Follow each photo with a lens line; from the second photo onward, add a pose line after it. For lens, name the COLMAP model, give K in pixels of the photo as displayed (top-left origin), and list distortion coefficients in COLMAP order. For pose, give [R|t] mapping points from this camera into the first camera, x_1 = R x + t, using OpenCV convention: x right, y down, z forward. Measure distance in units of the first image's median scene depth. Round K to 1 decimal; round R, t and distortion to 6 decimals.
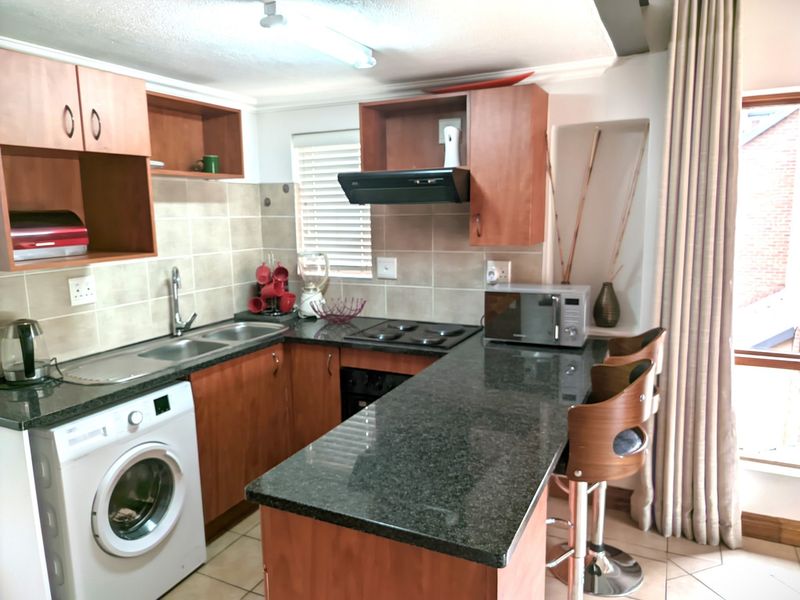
lens RADIAL K [[564.8, 0, 396.2], [0, 564.8, 298.4], [0, 0, 1]] dist [0.046262, -0.051519]
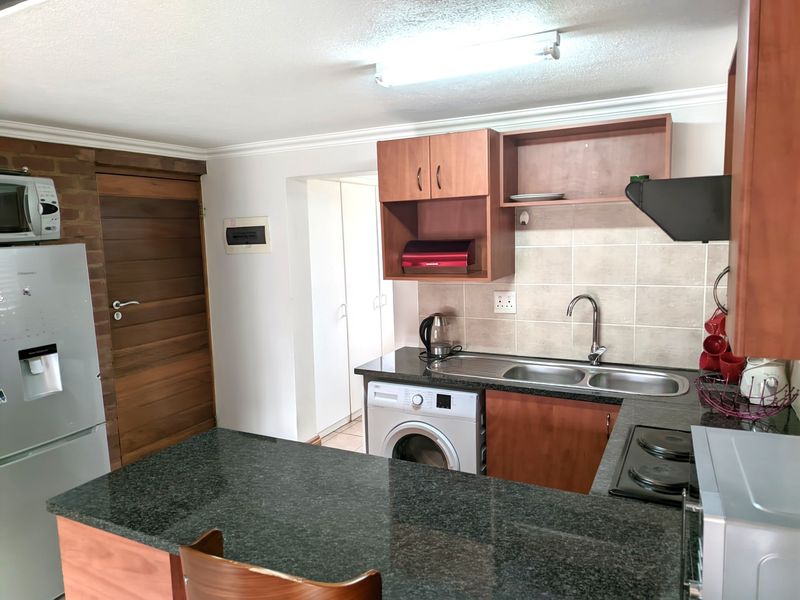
lens RADIAL K [[555.2, 0, 400.1], [0, 555.2, 299.6], [0, 0, 1]] dist [0.059959, -0.062720]
pose [[-0.009439, 0.144849, -0.989409, 0.617886], [-0.128465, 0.981078, 0.144855, -0.157506], [0.991669, 0.128472, 0.009347, 0.726872]]
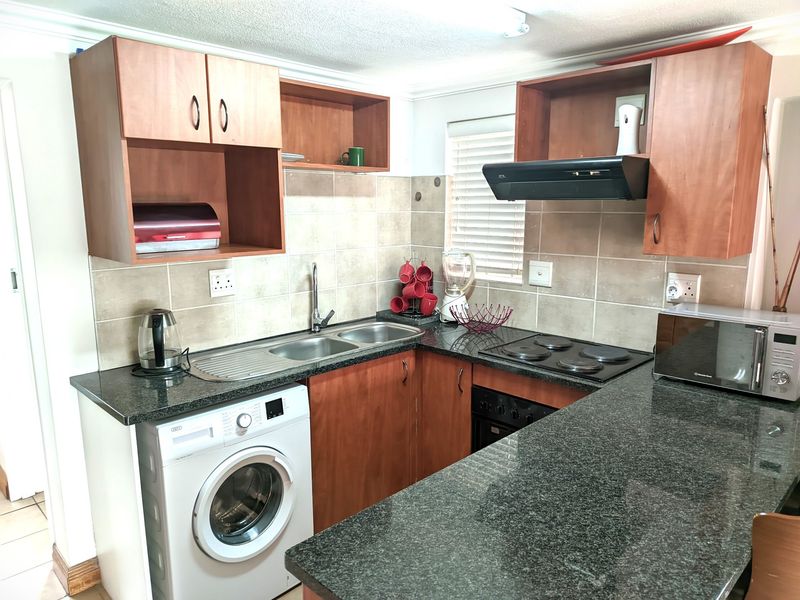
lens RADIAL K [[555.2, 0, 399.1], [0, 555.2, 297.9], [0, 0, 1]] dist [0.059959, -0.062720]
pose [[0.947603, 0.069270, -0.311851, 0.056979], [-0.063925, 0.997580, 0.027343, -0.031969], [0.312990, -0.005976, 0.949737, 0.145684]]
